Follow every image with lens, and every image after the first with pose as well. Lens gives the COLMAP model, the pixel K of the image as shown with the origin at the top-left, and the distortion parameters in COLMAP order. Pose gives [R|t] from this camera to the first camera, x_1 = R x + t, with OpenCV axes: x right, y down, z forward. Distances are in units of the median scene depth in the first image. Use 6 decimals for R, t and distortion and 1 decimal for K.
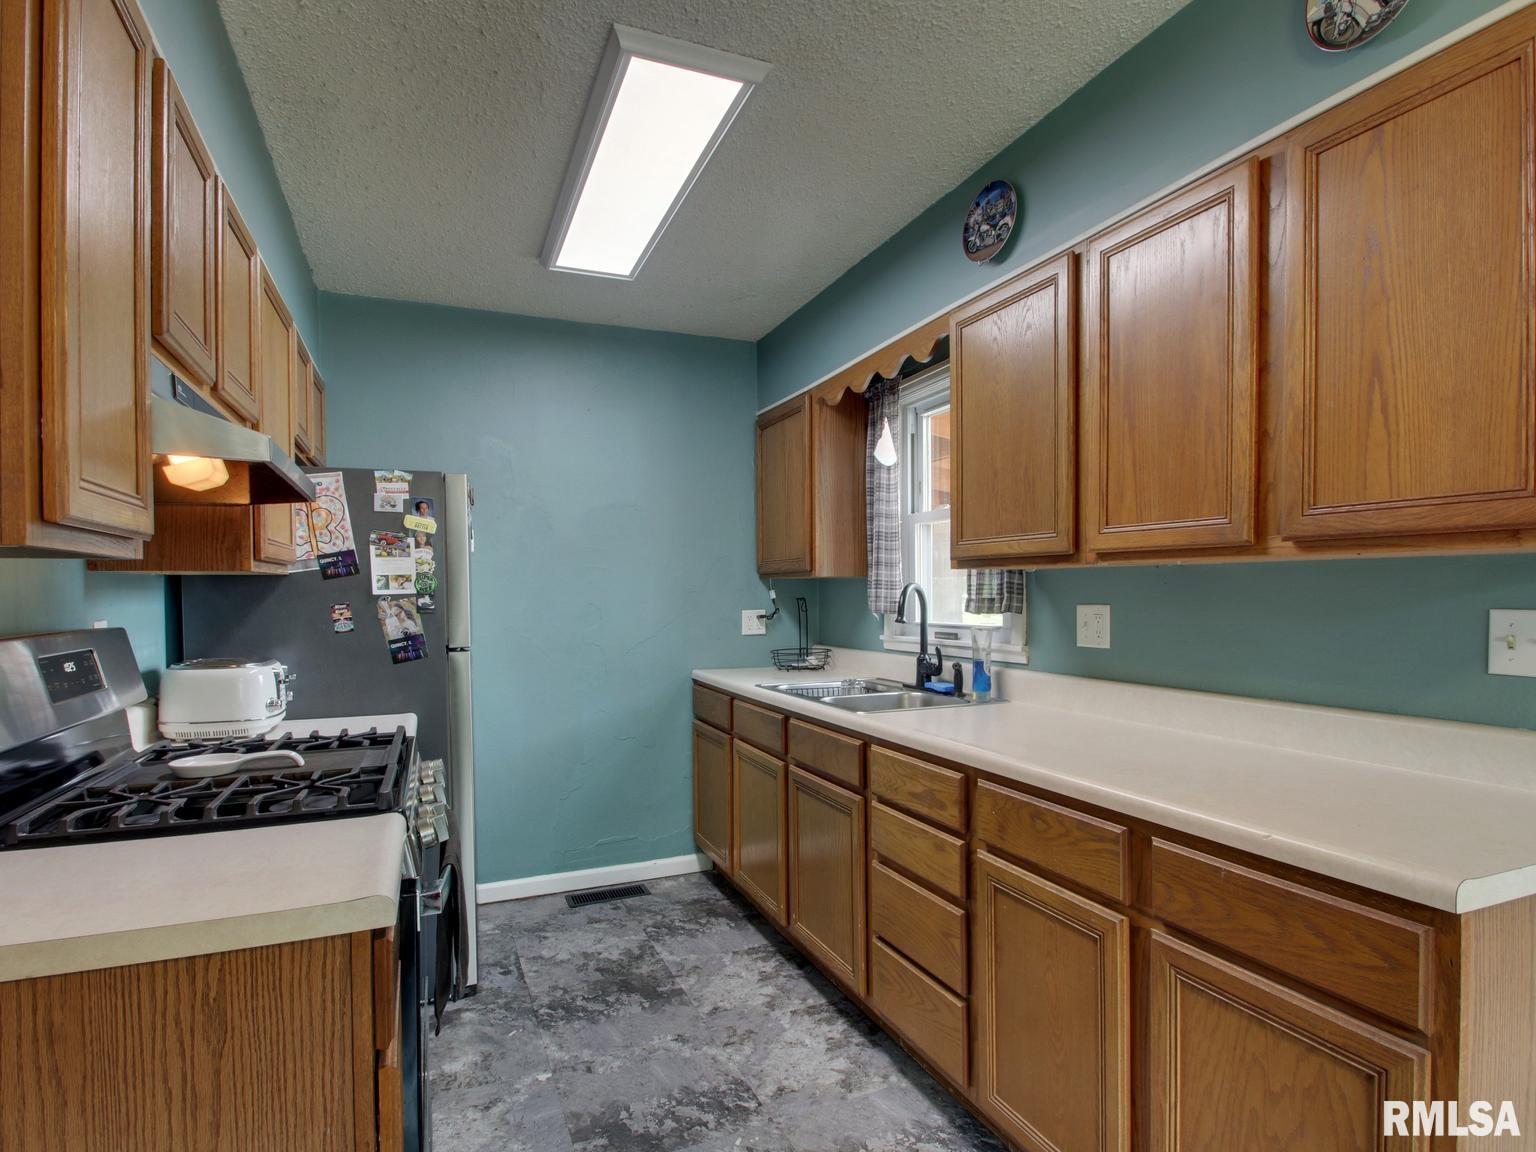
lens RADIAL K [[813.8, 0, 757.3], [0, 813.8, 606.0], [0, 0, 1]] dist [0.002479, -0.015196]
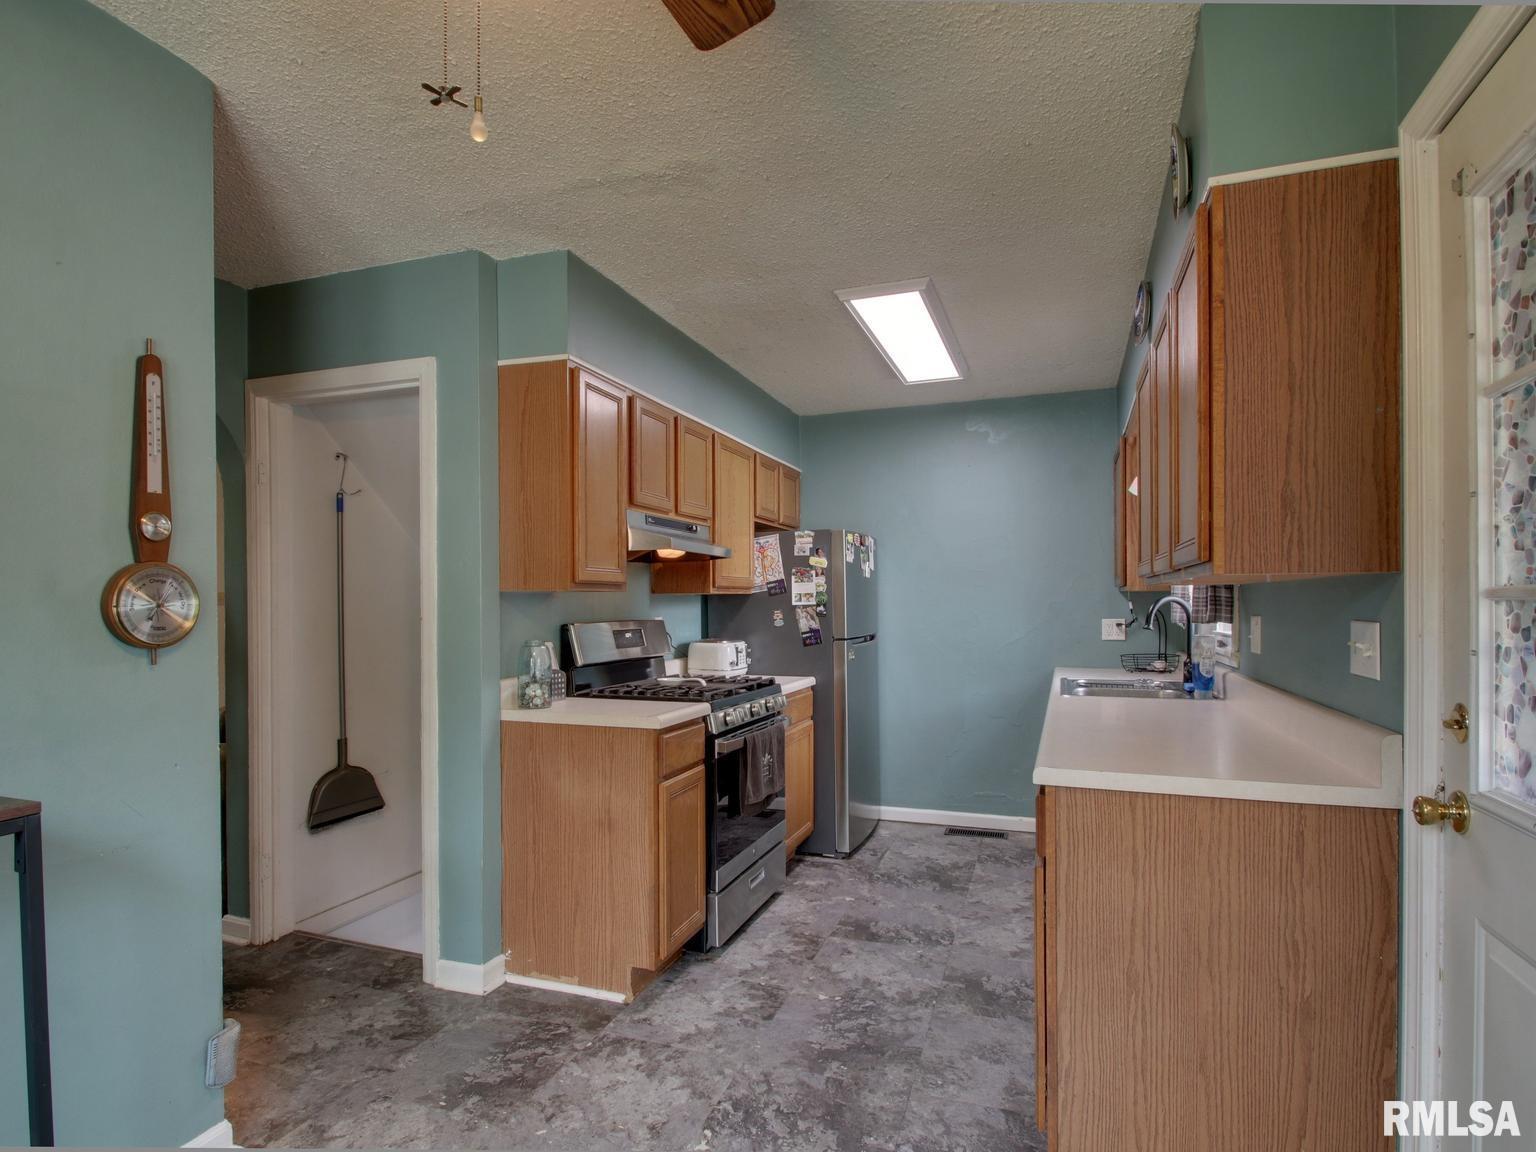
lens RADIAL K [[813.8, 0, 757.3], [0, 813.8, 606.0], [0, 0, 1]] dist [0.002479, -0.015196]
pose [[0.733778, 0.004342, -0.679375, 0.624661], [-0.012126, 0.999904, -0.006706, 0.000548], [0.679281, 0.013159, 0.733760, -0.295057]]
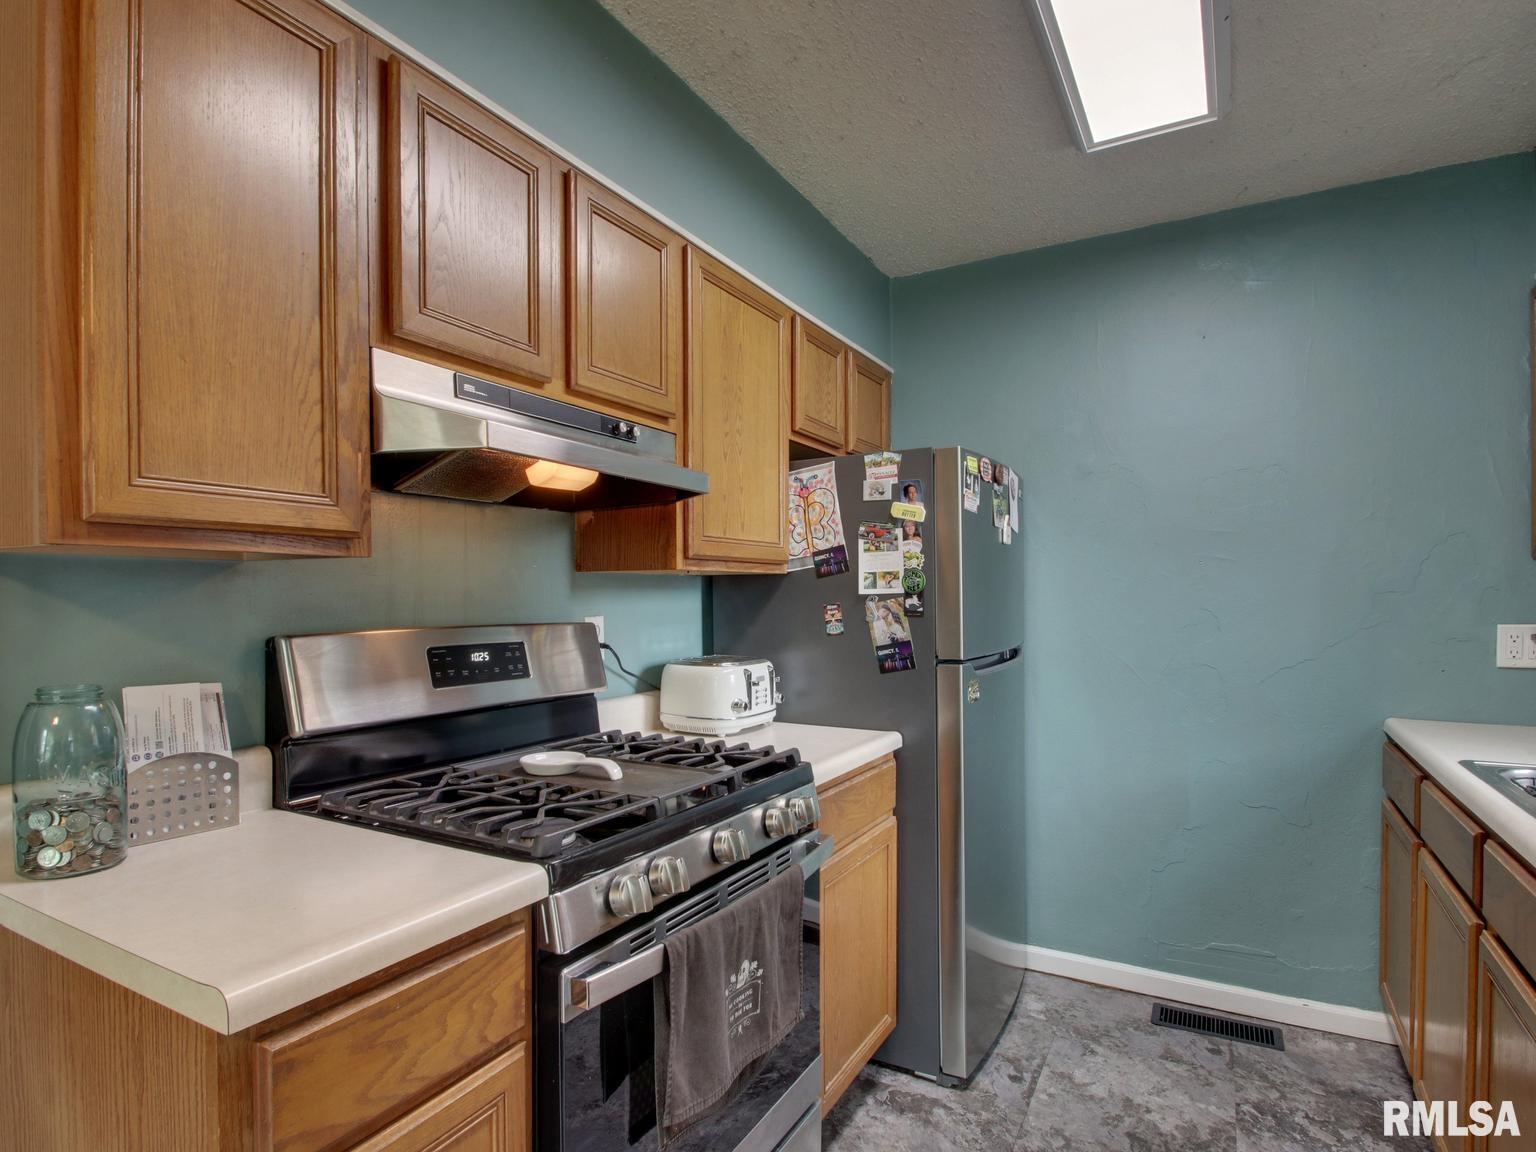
lens RADIAL K [[813.8, 0, 757.3], [0, 813.8, 606.0], [0, 0, 1]] dist [0.002479, -0.015196]
pose [[0.615703, 0.014058, -0.787853, 0.163993], [-0.015284, 0.999866, 0.005896, -0.004541], [0.787830, 0.008411, 0.615836, 0.357862]]
